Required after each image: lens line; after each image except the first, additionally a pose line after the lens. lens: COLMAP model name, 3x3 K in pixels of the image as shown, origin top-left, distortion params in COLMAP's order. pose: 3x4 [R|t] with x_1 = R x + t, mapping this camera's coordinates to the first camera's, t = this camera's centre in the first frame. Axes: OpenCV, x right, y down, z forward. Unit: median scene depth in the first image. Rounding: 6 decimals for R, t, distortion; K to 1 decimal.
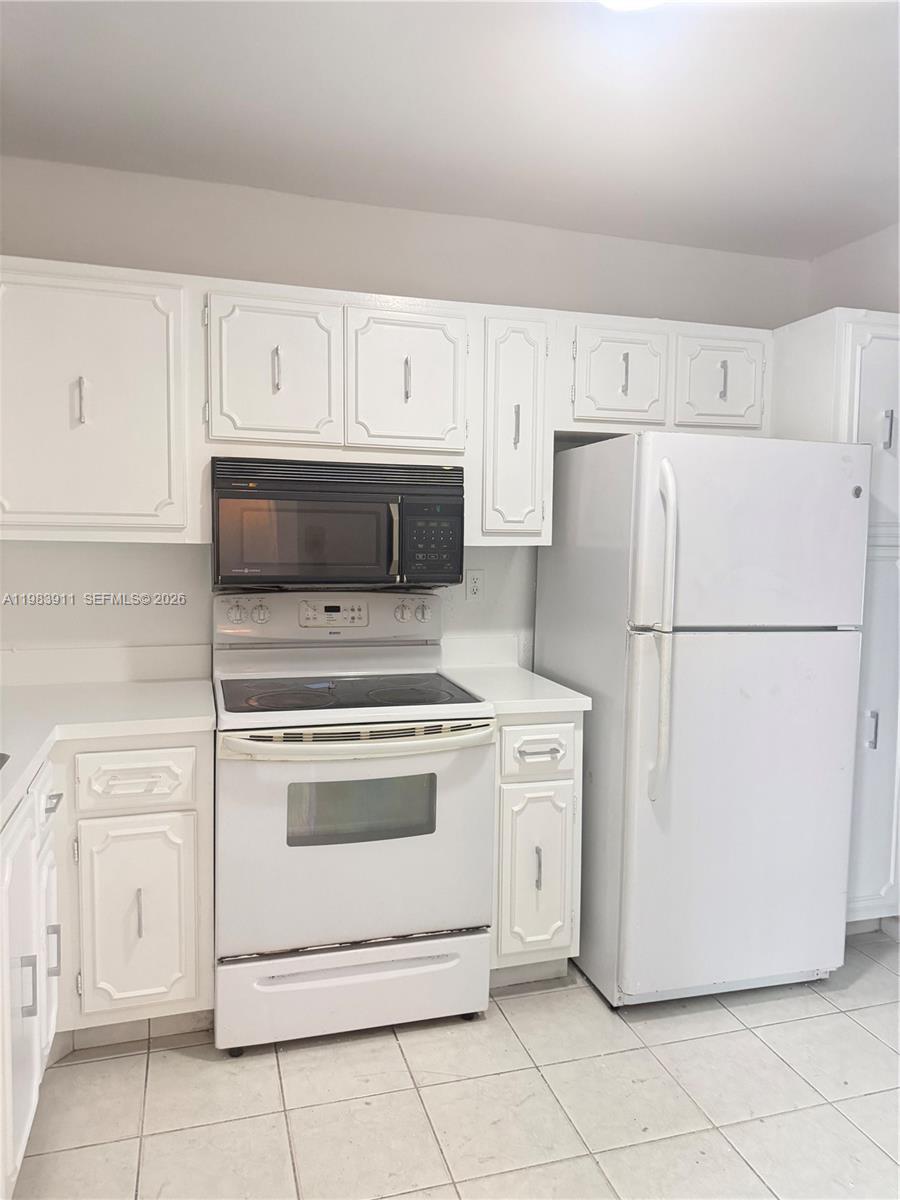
lens RADIAL K [[814.2, 0, 450.0], [0, 814.2, 600.0], [0, 0, 1]] dist [0.005119, -0.059162]
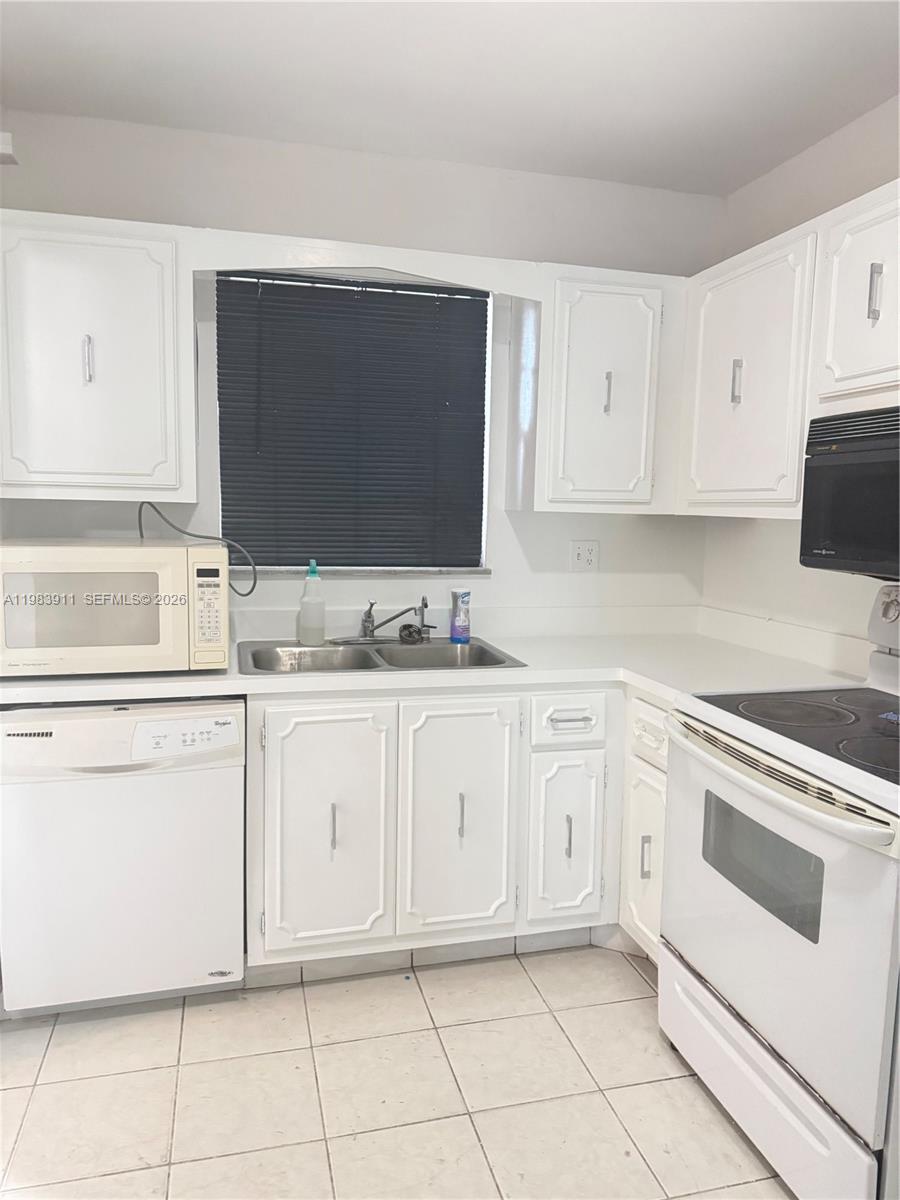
lens RADIAL K [[814.2, 0, 450.0], [0, 814.2, 600.0], [0, 0, 1]] dist [0.005119, -0.059162]
pose [[-0.043495, 0.097200, -0.994314, 0.663914], [-0.084856, 0.991300, 0.100617, -0.042798], [0.995443, 0.088750, -0.034869, 0.724684]]
